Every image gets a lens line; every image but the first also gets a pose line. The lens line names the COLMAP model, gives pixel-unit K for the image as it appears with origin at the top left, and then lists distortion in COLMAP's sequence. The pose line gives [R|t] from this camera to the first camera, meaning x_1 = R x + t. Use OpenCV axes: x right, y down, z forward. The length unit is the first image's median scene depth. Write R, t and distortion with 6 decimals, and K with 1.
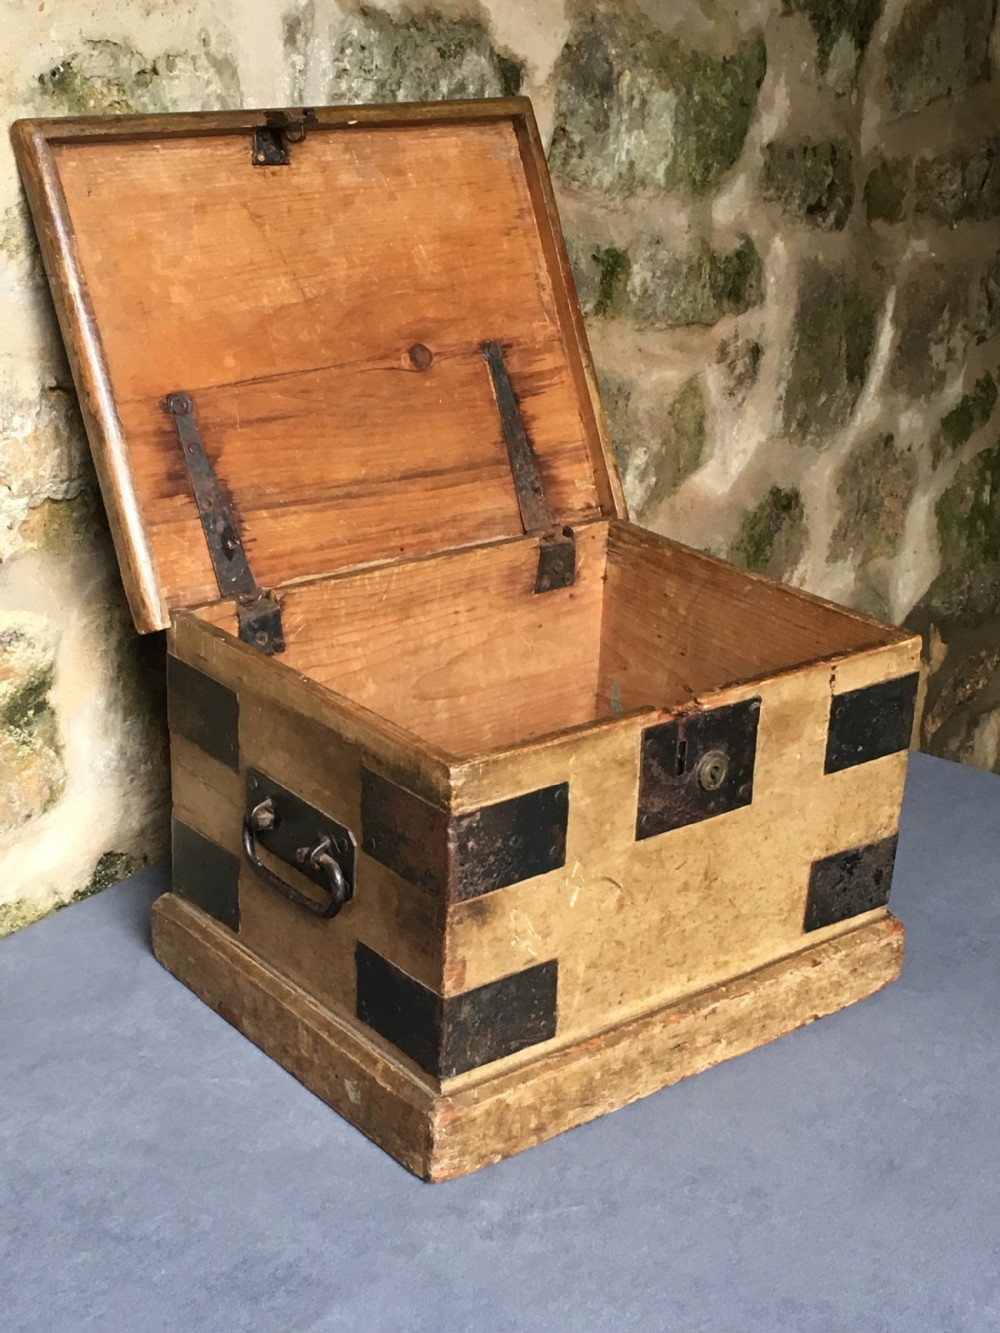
lens RADIAL K [[2052.1, 0, 507.0], [0, 2052.1, 669.9], [0, 0, 1]] dist [0.055779, 0.063876]
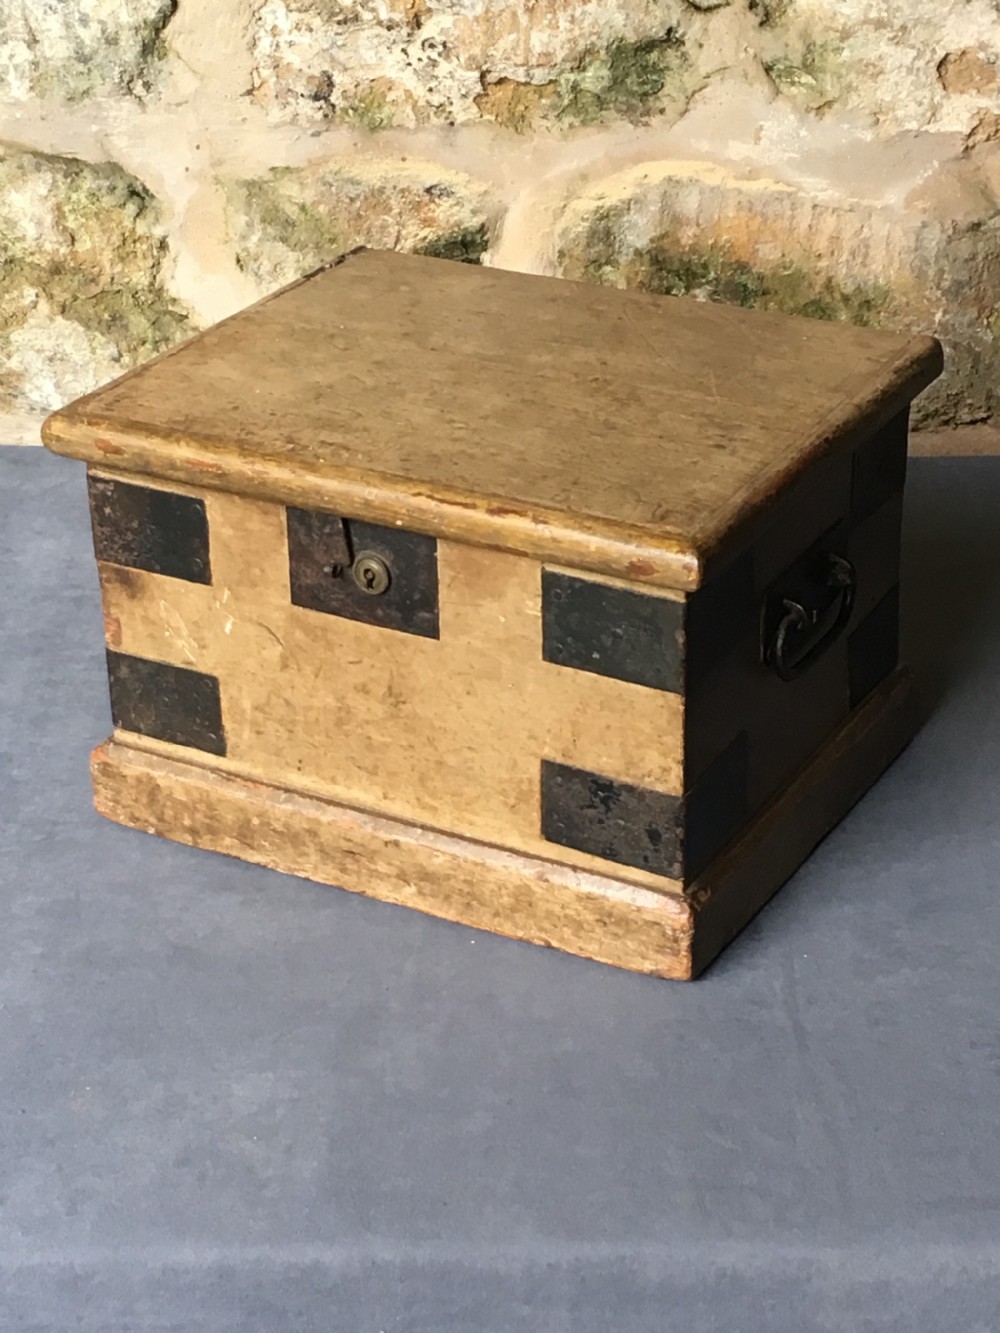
lens RADIAL K [[2742.1, 0, 509.2], [0, 2742.1, 671.1], [0, 0, 1]] dist [0.049579, 0.145893]
pose [[0.368551, 0.390809, -0.843468, 1.130842], [-0.300302, 0.908743, 0.289837, -0.274213], [0.879766, 0.146475, 0.452279, 0.493987]]
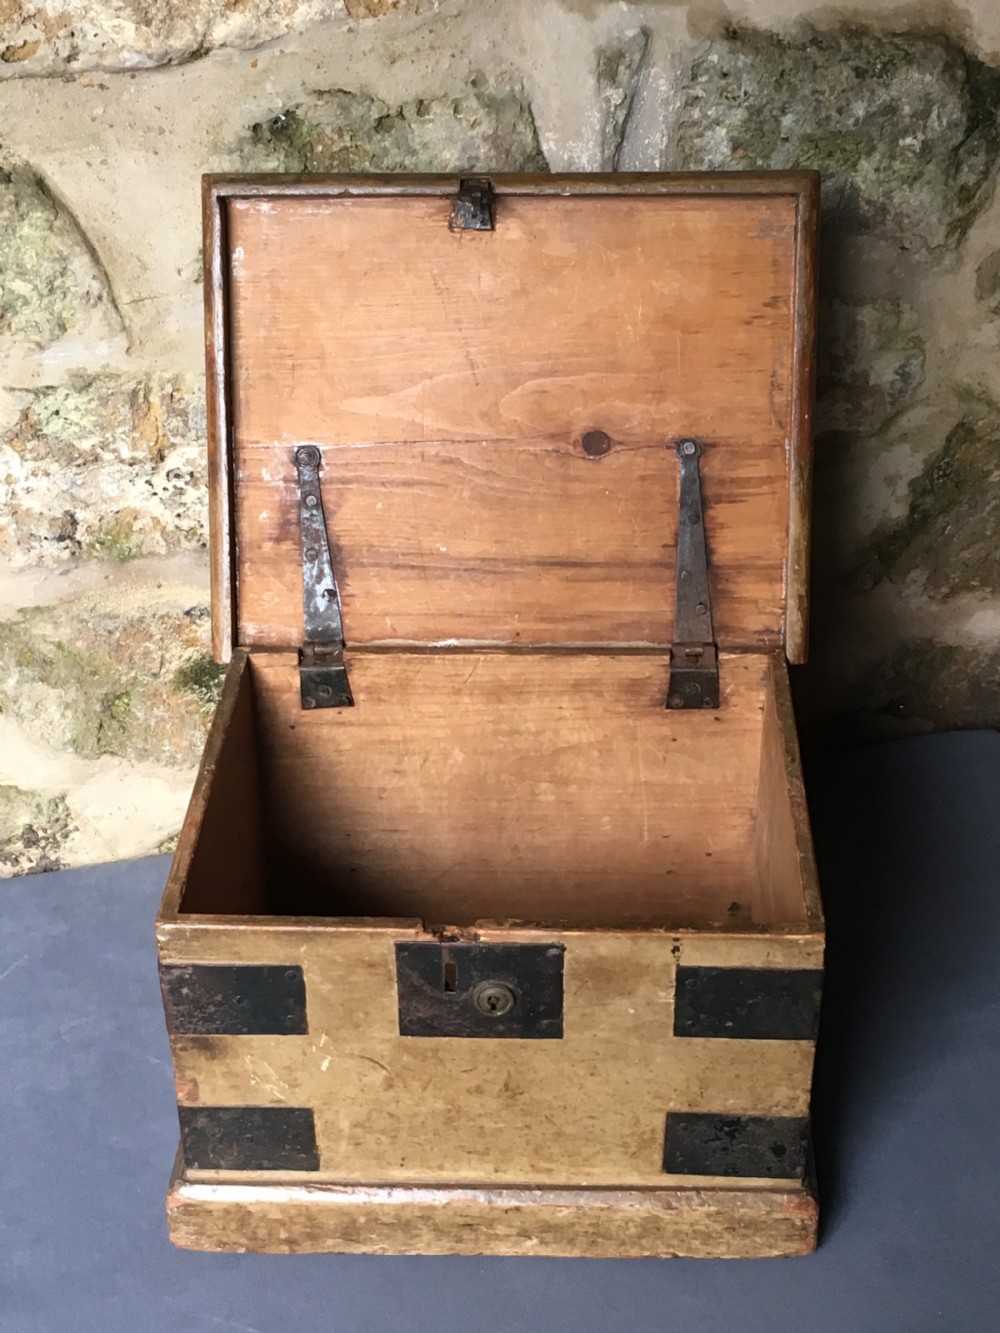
lens RADIAL K [[2052.1, 0, 507.0], [0, 2052.1, 669.9], [0, 0, 1]] dist [0.055779, 0.063876]
pose [[0.753917, 0.311531, -0.578410, 0.597555], [-0.196600, 0.947058, 0.253829, -0.333894], [0.626864, -0.077651, 0.775250, 0.257006]]
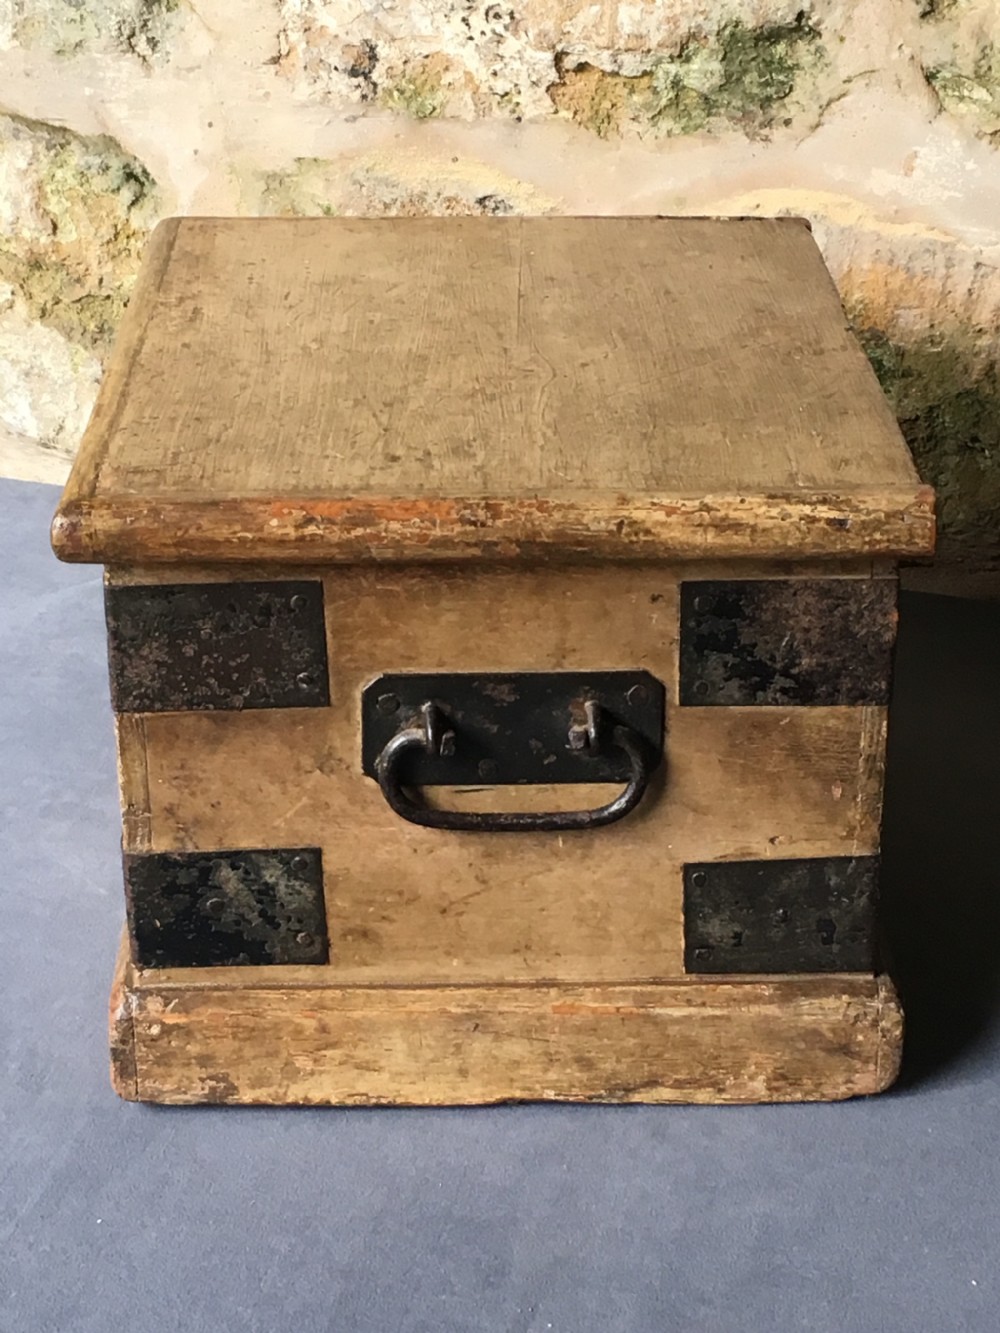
lens RADIAL K [[2742.1, 0, 509.2], [0, 2742.1, 671.1], [0, 0, 1]] dist [0.049579, 0.145893]
pose [[0.134259, 0.388877, -0.911455, 0.861992], [-0.345919, 0.880314, 0.324636, -0.271957], [0.928609, 0.271704, 0.252710, 0.908021]]
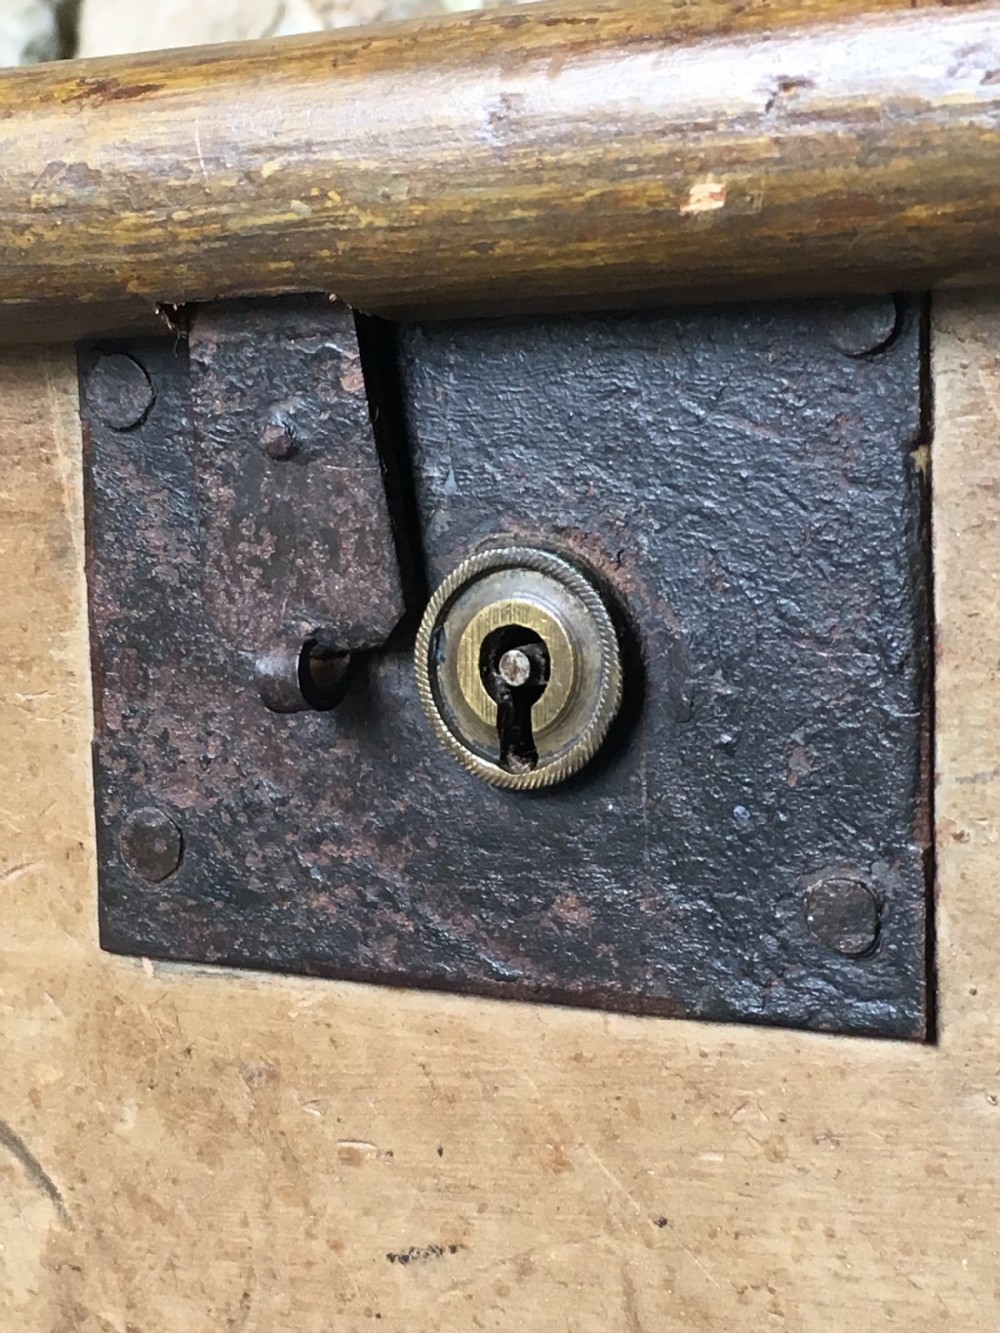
lens RADIAL K [[2742.1, 0, 509.2], [0, 2742.1, 671.1], [0, 0, 1]] dist [0.049579, 0.145893]
pose [[0.323988, 0.047881, -0.944849, 0.288369], [-0.298905, 0.952742, -0.054214, 0.059533], [0.897601, 0.299985, 0.322989, 0.902981]]
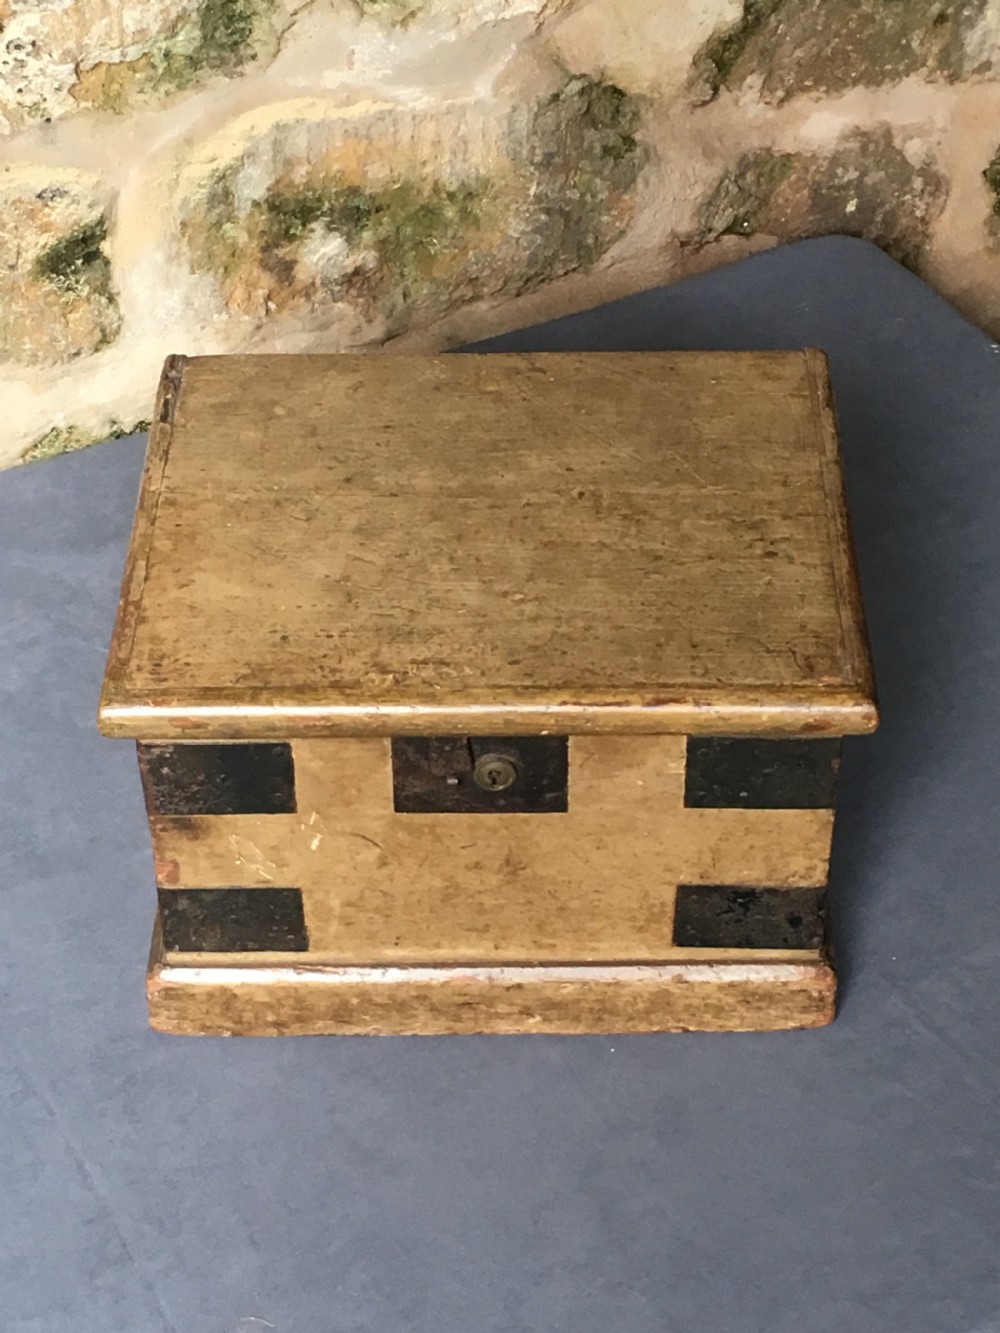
lens RADIAL K [[2742.1, 0, 509.2], [0, 2742.1, 671.1], [0, 0, 1]] dist [0.049579, 0.145893]
pose [[0.773610, 0.380188, -0.506936, 0.684339], [-0.189629, 0.902250, 0.387279, -0.450995], [0.604622, -0.203473, 0.770085, 0.071604]]
